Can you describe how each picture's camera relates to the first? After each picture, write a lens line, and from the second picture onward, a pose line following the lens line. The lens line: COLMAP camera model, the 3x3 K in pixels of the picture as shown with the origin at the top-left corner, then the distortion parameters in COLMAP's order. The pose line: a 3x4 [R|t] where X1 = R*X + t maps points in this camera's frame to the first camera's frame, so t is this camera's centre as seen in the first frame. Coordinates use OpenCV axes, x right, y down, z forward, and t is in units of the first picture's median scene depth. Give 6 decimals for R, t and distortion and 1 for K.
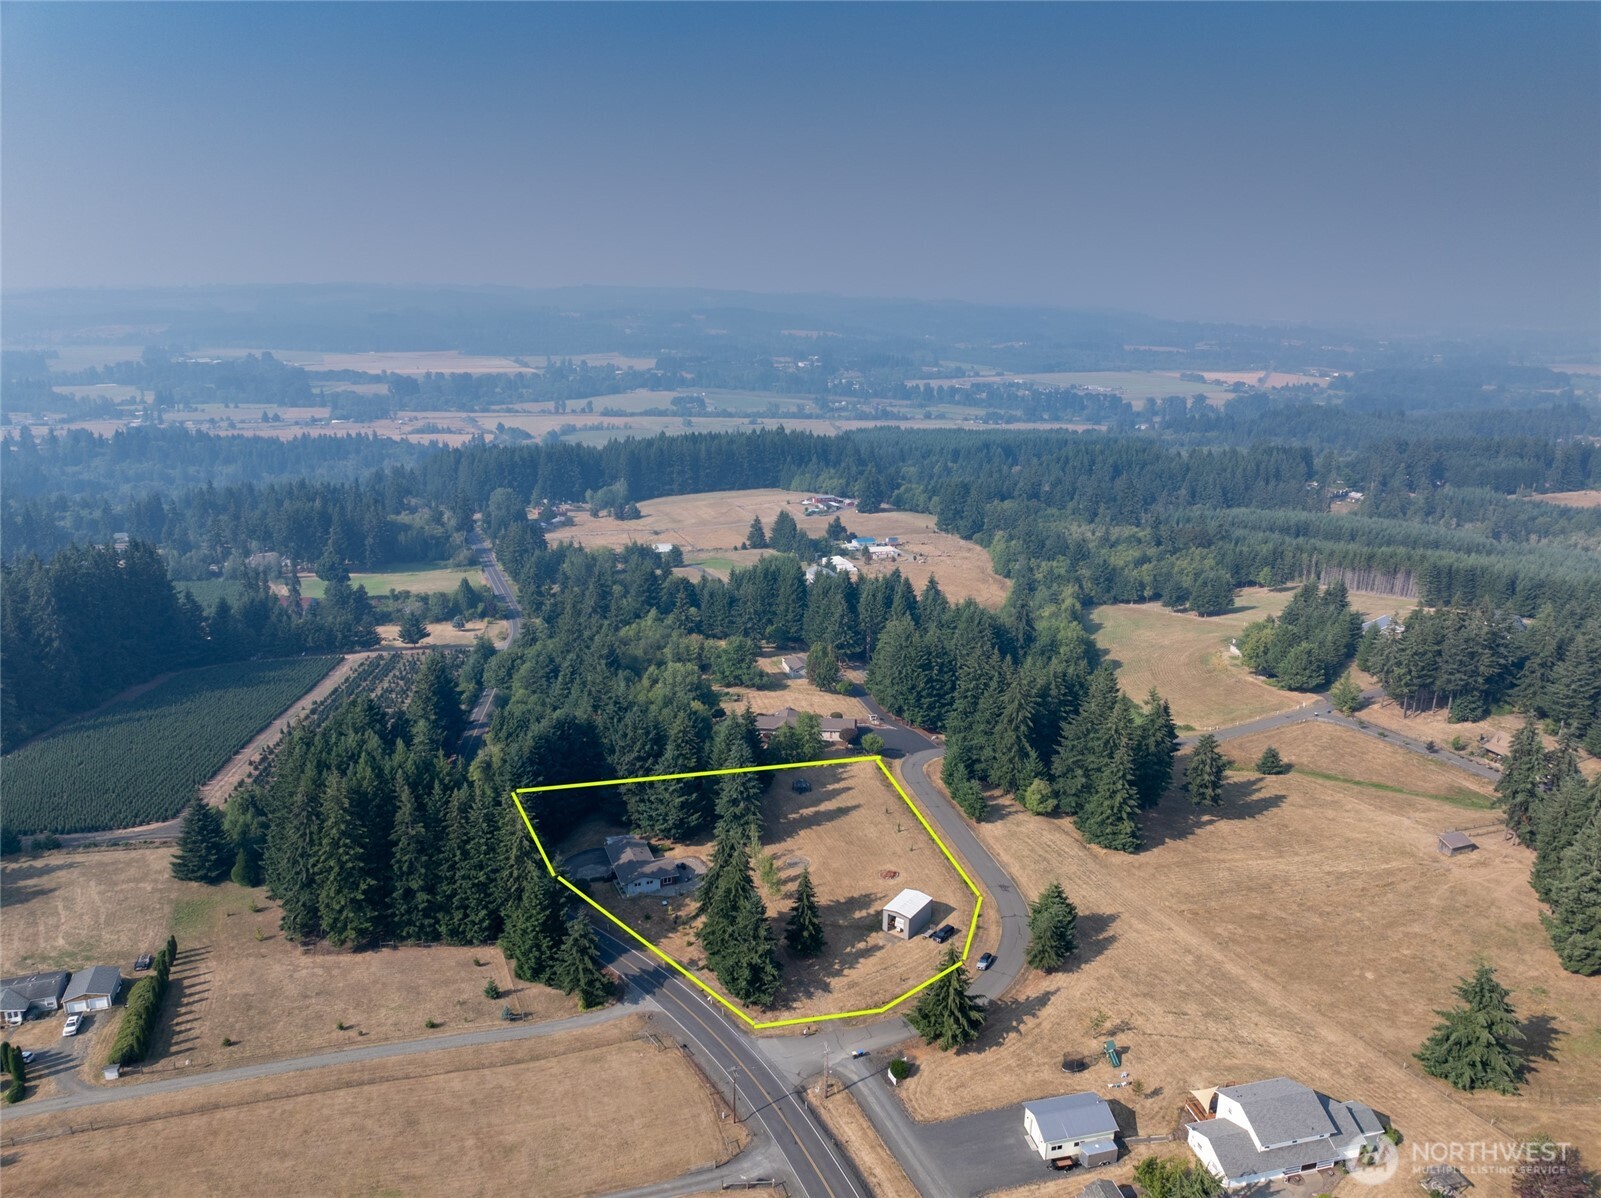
lens RADIAL K [[1118.7, 0, 800.5], [0, 1118.7, 599.0], [0, 0, 1]] dist [-0.038700, -0.004556]
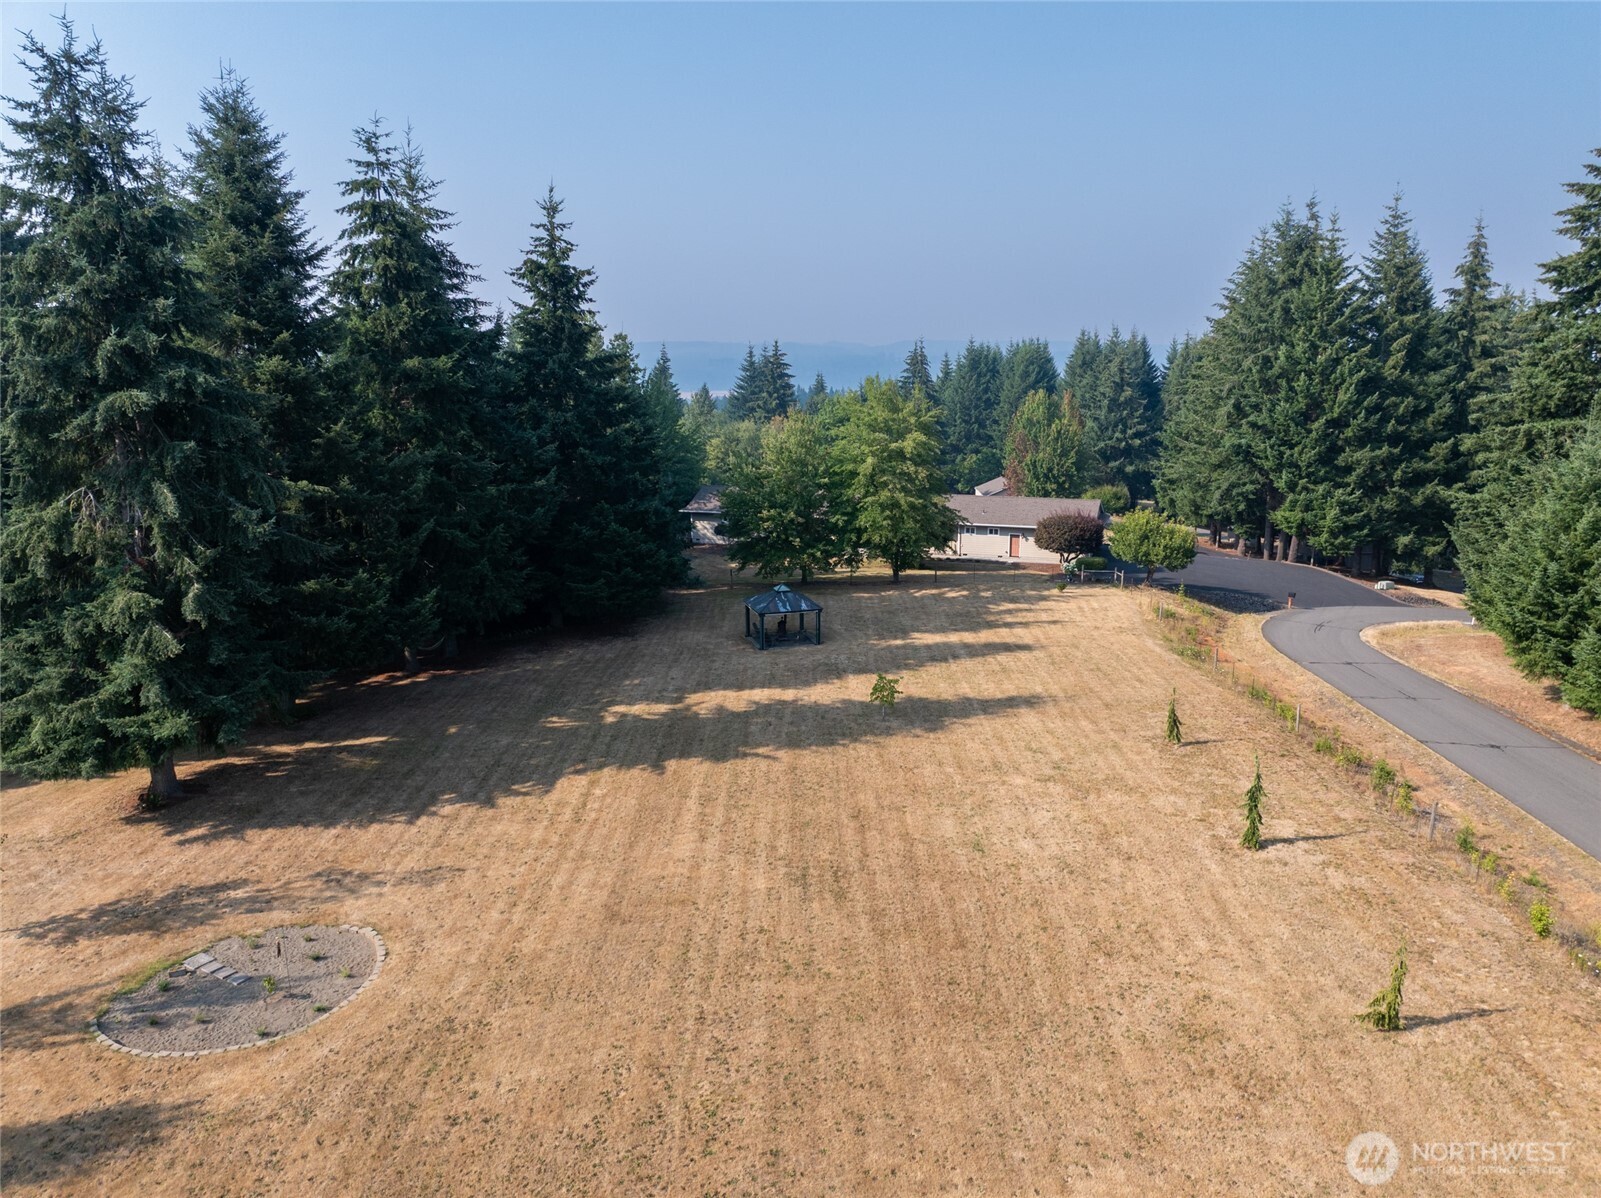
lens RADIAL K [[1120.9, 0, 807.6], [0, 1120.9, 598.1], [0, 0, 1]] dist [-0.039182, -0.001073]
pose [[0.959048, 0.052551, -0.278327, 0.060162], [-0.067274, 0.996781, -0.043606, 0.159076], [0.275140, 0.060544, 0.959496, 0.722018]]
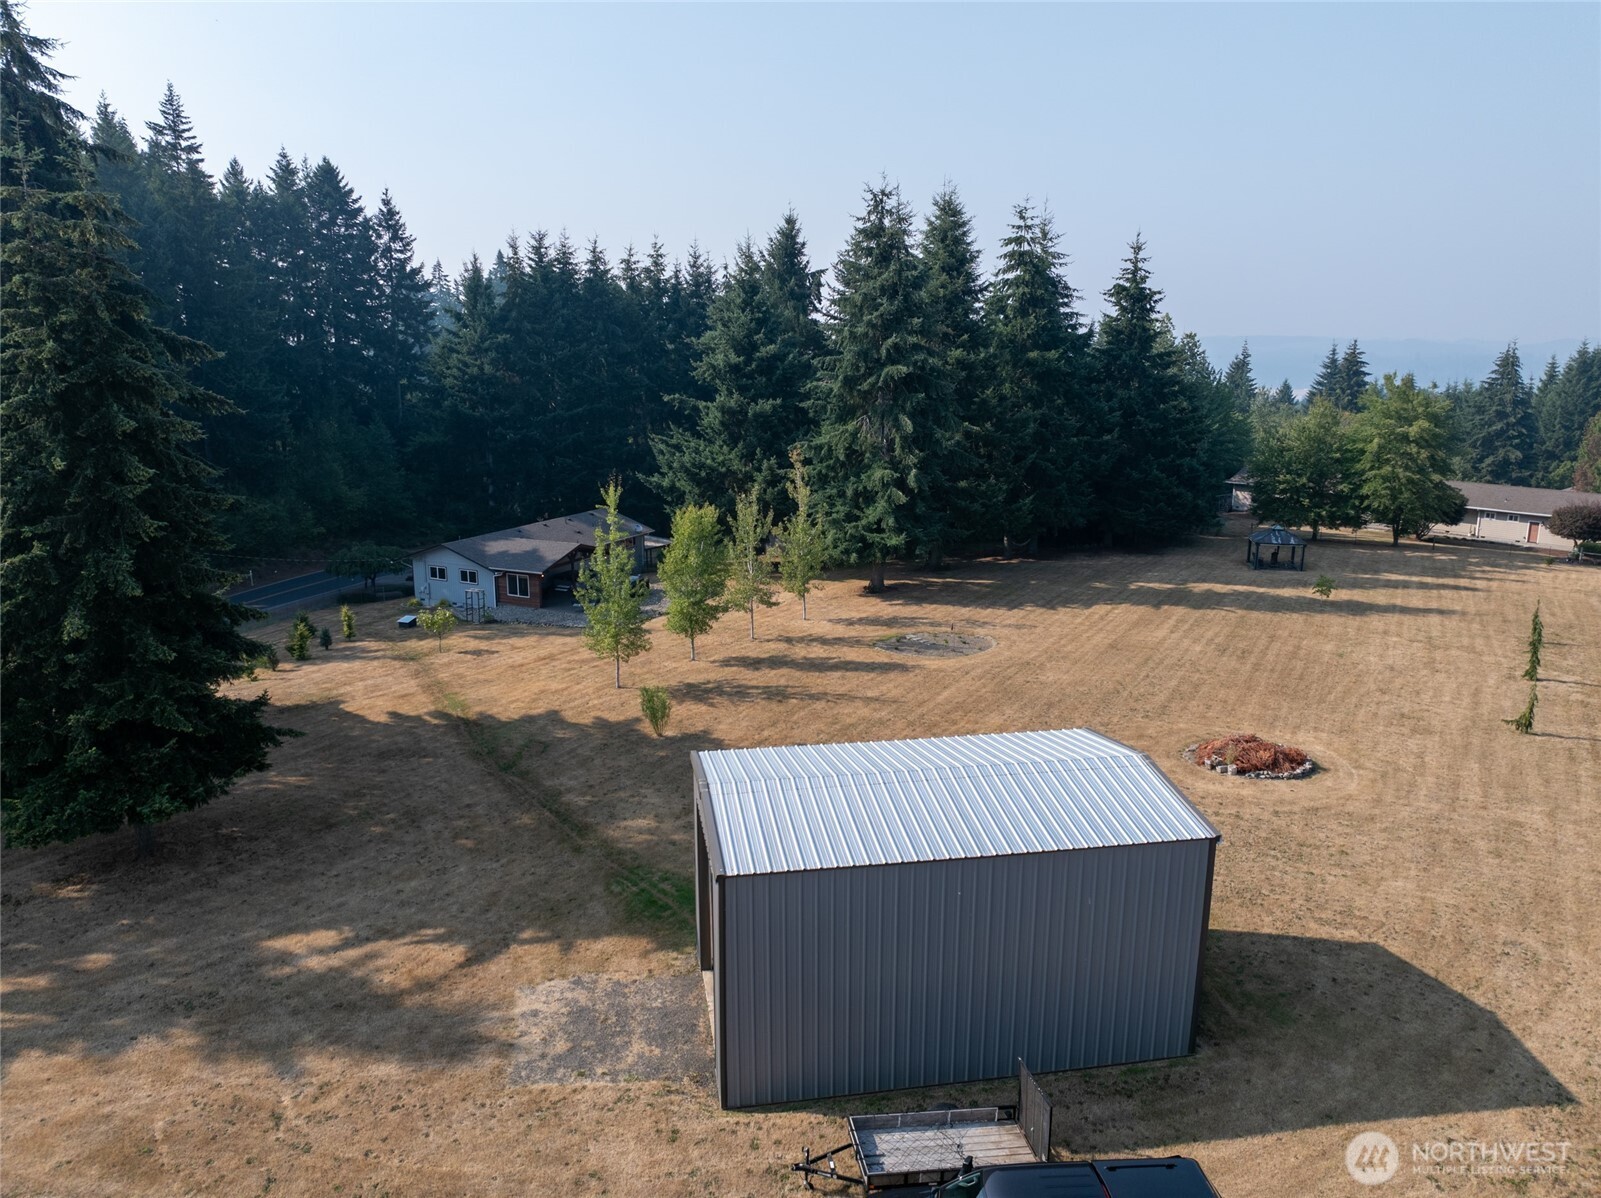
lens RADIAL K [[1118.7, 0, 800.5], [0, 1118.7, 599.0], [0, 0, 1]] dist [-0.038700, -0.004556]
pose [[0.697071, 0.157932, -0.699392, 0.109234], [-0.191781, 0.980968, 0.030371, 0.179580], [0.690878, 0.112959, 0.714093, 0.645227]]
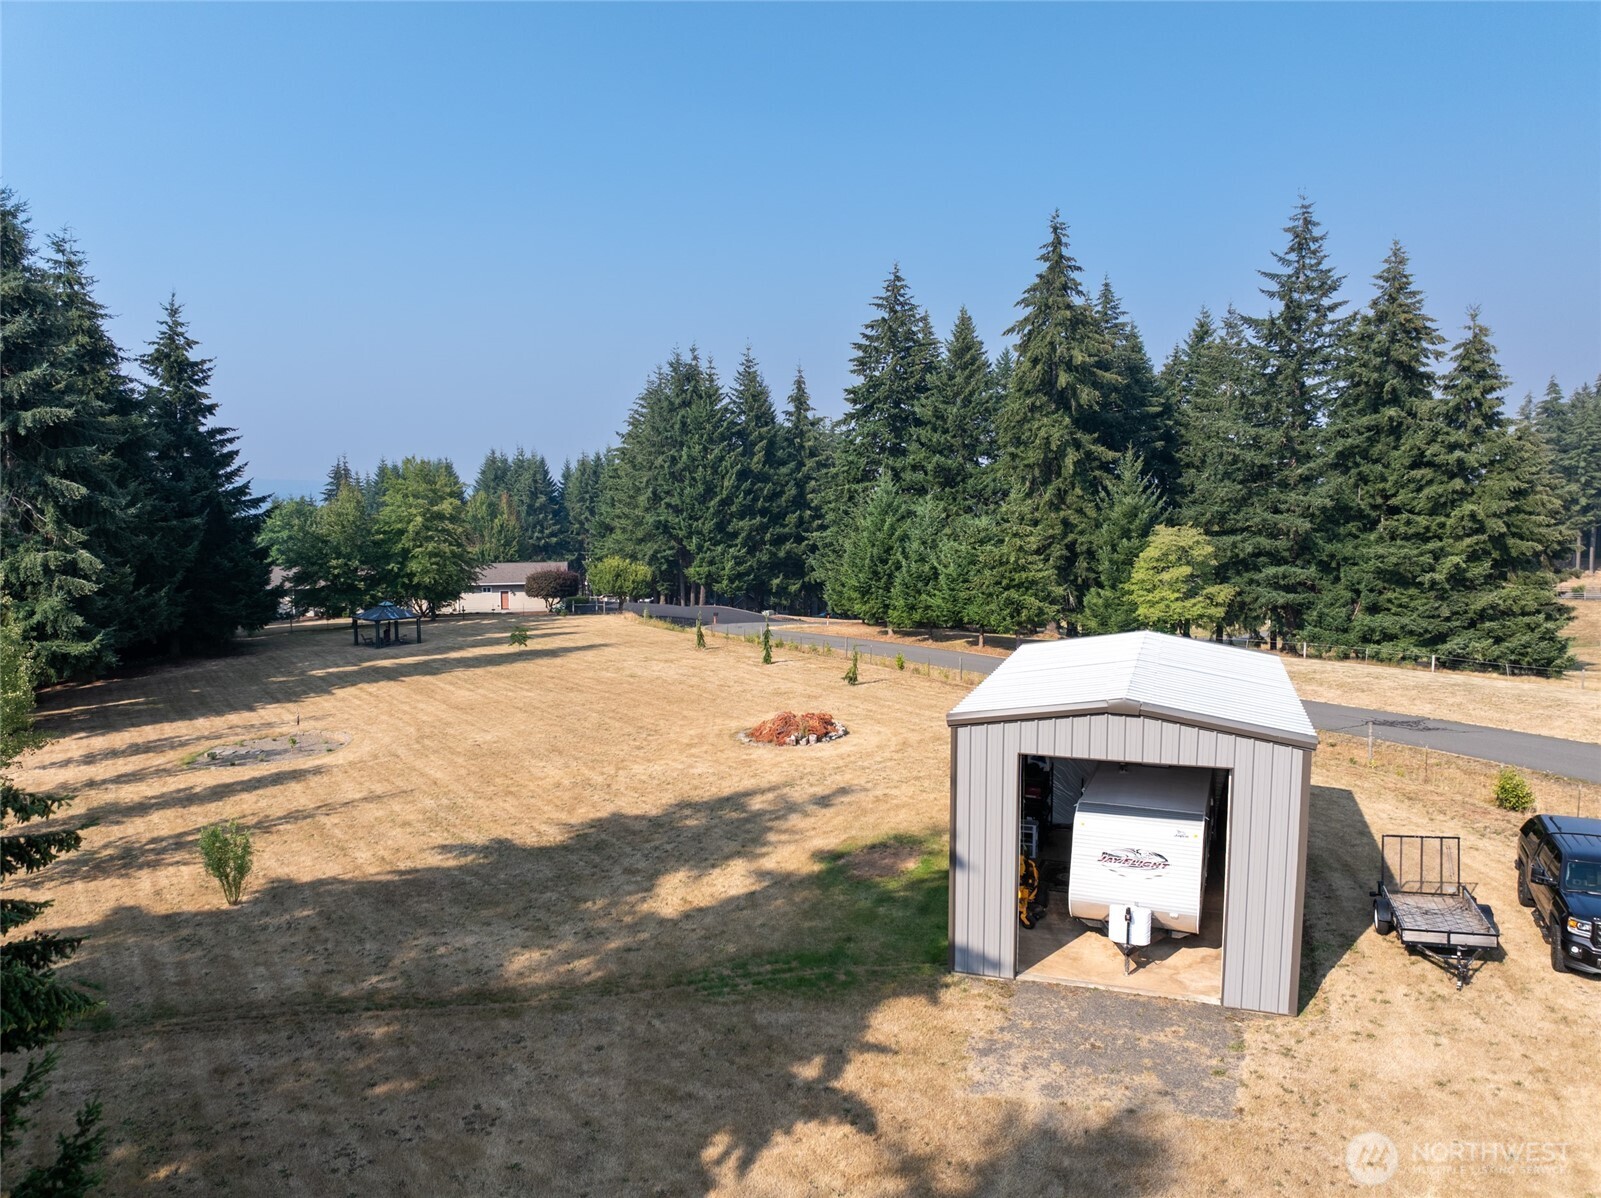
lens RADIAL K [[1120.9, 0, 807.6], [0, 1120.9, 598.1], [0, 0, 1]] dist [-0.039182, -0.001073]
pose [[0.962380, -0.031111, 0.269918, 0.024493], [0.077165, 0.983814, -0.161730, 0.197484], [-0.260518, 0.176474, 0.949204, 0.638365]]
